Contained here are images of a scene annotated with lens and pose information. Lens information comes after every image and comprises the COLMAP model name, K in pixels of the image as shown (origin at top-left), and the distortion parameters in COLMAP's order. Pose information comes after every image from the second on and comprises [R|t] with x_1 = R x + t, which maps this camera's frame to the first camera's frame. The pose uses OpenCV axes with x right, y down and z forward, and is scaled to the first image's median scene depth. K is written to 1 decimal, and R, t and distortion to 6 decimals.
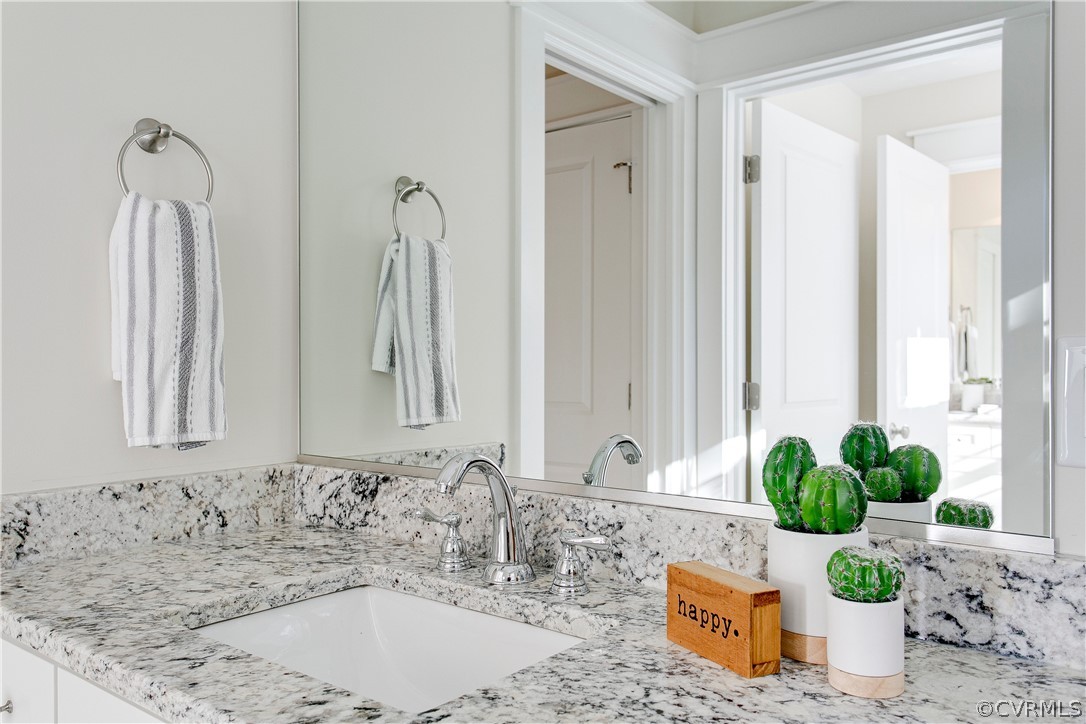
lens RADIAL K [[852.8, 0, 543.0], [0, 852.8, 362.0], [0, 0, 1]] dist [0.002383, 0.001913]
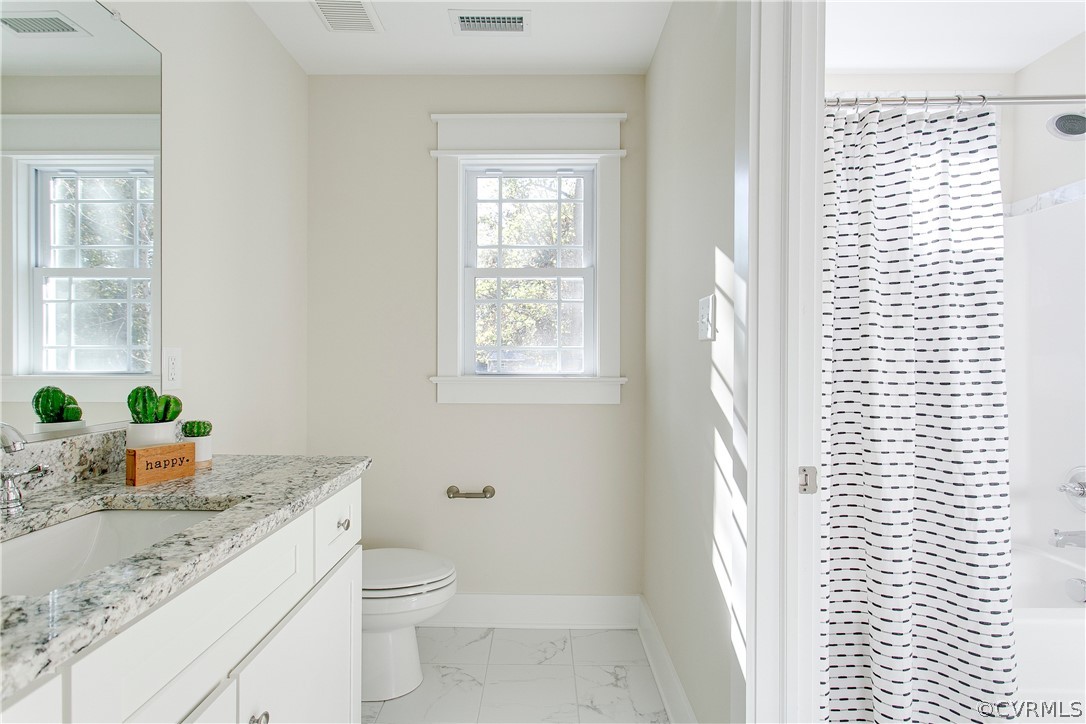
lens RADIAL K [[518.0, 0, 531.0], [0, 518.0, 365.0], [0, 0, 1]] dist [0.000354, 0.000263]
pose [[-0.617966, -0.008692, 0.786157, -1.511584], [-0.003972, 0.999961, 0.007934, 0.015955], [-0.786195, 0.001780, -0.617976, 1.076400]]
